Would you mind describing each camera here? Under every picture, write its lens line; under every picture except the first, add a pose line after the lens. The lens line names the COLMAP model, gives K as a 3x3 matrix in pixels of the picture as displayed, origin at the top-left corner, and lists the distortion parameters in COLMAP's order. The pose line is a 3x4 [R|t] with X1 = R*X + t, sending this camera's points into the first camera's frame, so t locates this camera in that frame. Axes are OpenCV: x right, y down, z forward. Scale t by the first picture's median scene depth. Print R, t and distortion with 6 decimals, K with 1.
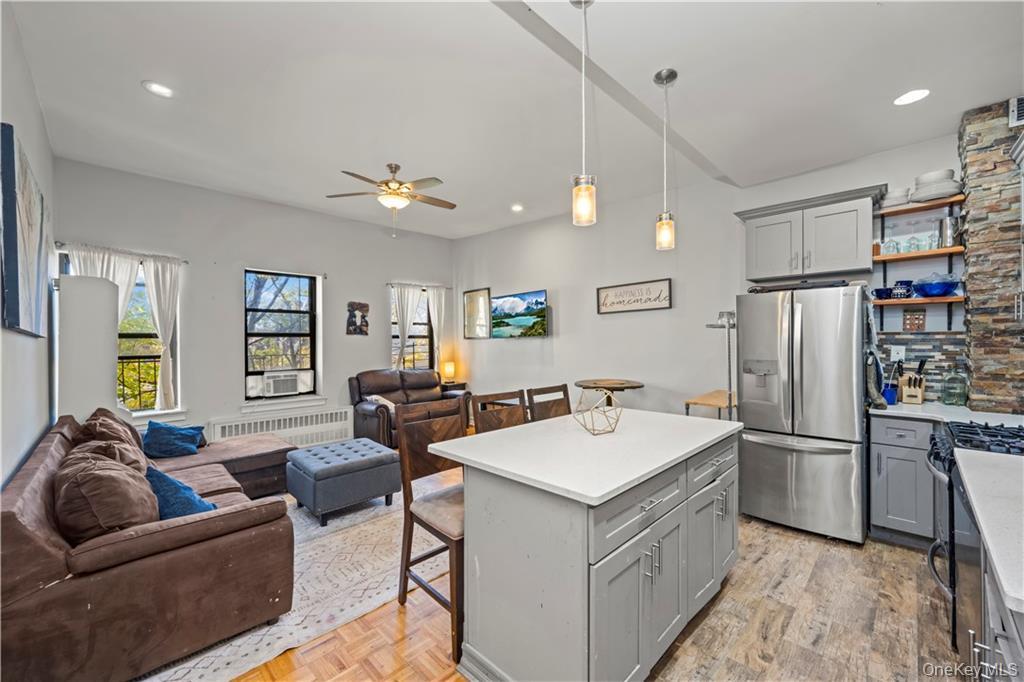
lens RADIAL K [[406.8, 0, 512.0], [0, 406.8, 341.0], [0, 0, 1]] dist [0.000876, 0.000233]
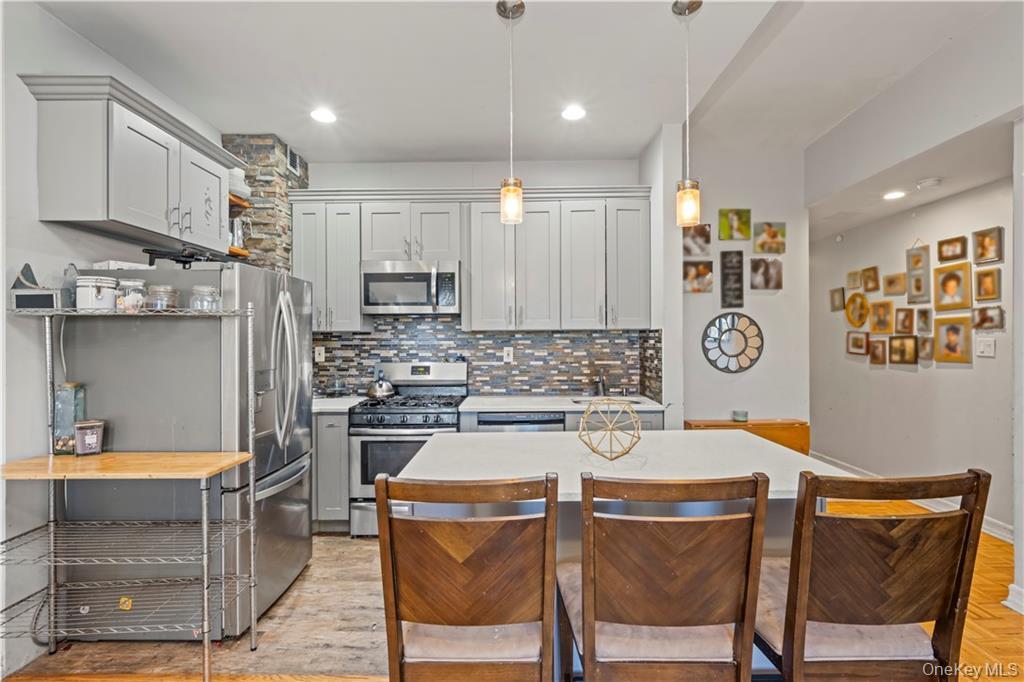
lens RADIAL K [[459.4, 0, 513.9], [0, 459.4, 339.2], [0, 0, 1]] dist [-0.000705, -0.000042]
pose [[-0.698951, 0.012124, 0.715067, -0.195235], [0.013596, 0.999901, -0.003664, 0.006246], [-0.715041, 0.007161, -0.699046, 1.216920]]
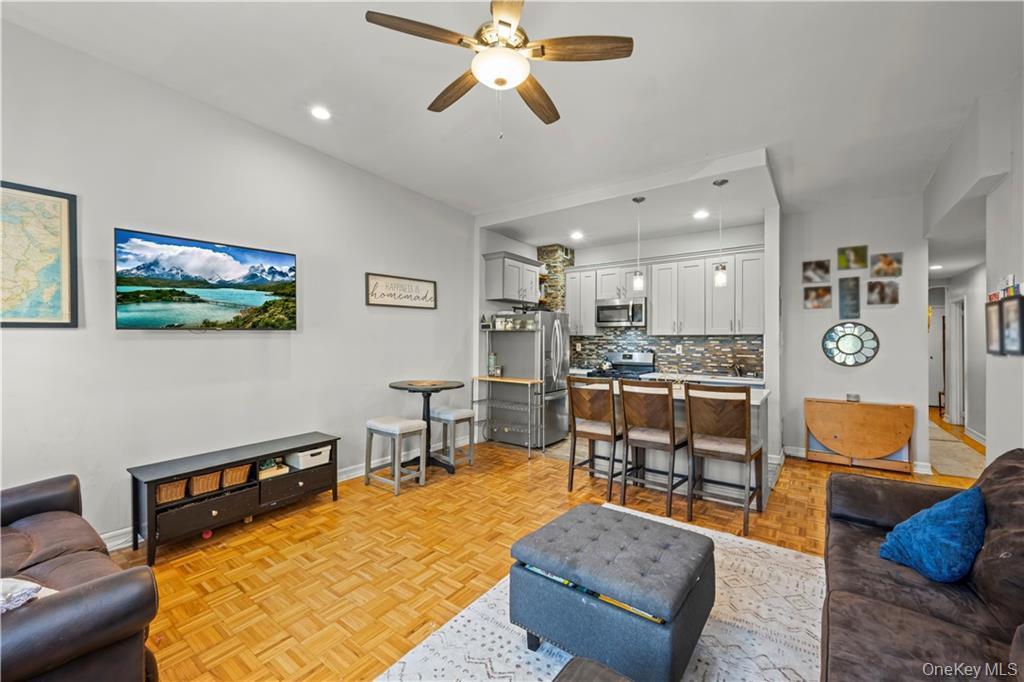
lens RADIAL K [[406.8, 0, 512.0], [0, 406.8, 341.0], [0, 0, 1]] dist [0.000876, 0.000233]
pose [[-0.136954, 0.006630, 0.990555, -1.036120], [-0.000600, 0.999977, -0.006776, 0.017828], [-0.990577, -0.001523, -0.136946, 1.371252]]
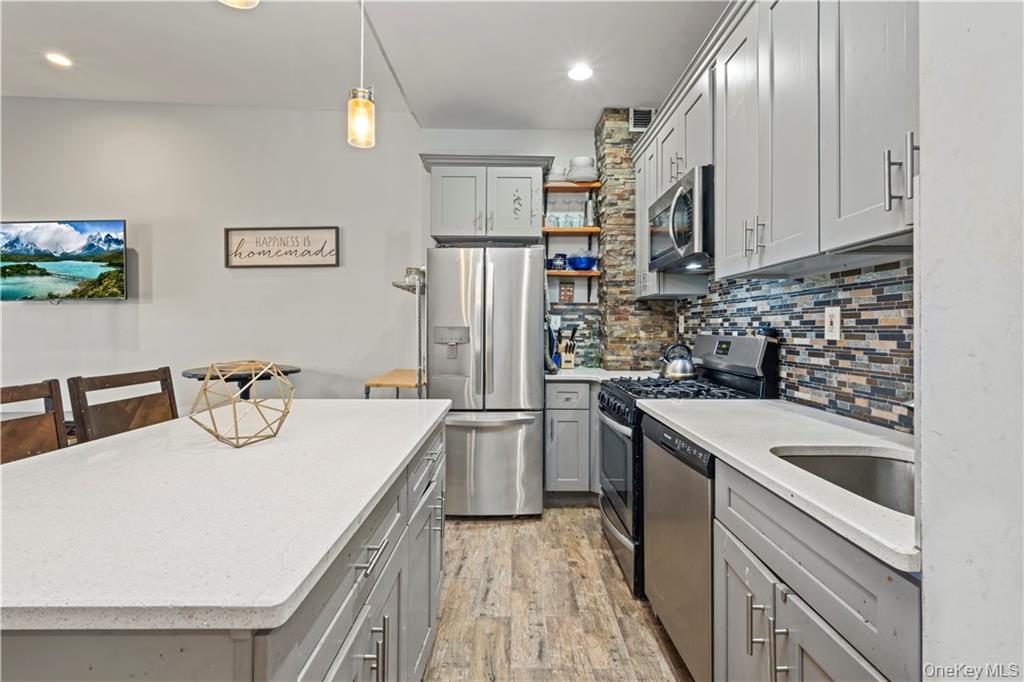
lens RADIAL K [[463.6, 0, 511.8], [0, 463.6, 324.8], [0, 0, 1]] dist [-0.000568, -0.000022]
pose [[0.711229, 0.016297, 0.702772, 0.022524], [-0.009040, 0.999861, -0.014038, 0.055208], [-0.702903, 0.003631, 0.711277, 0.229598]]
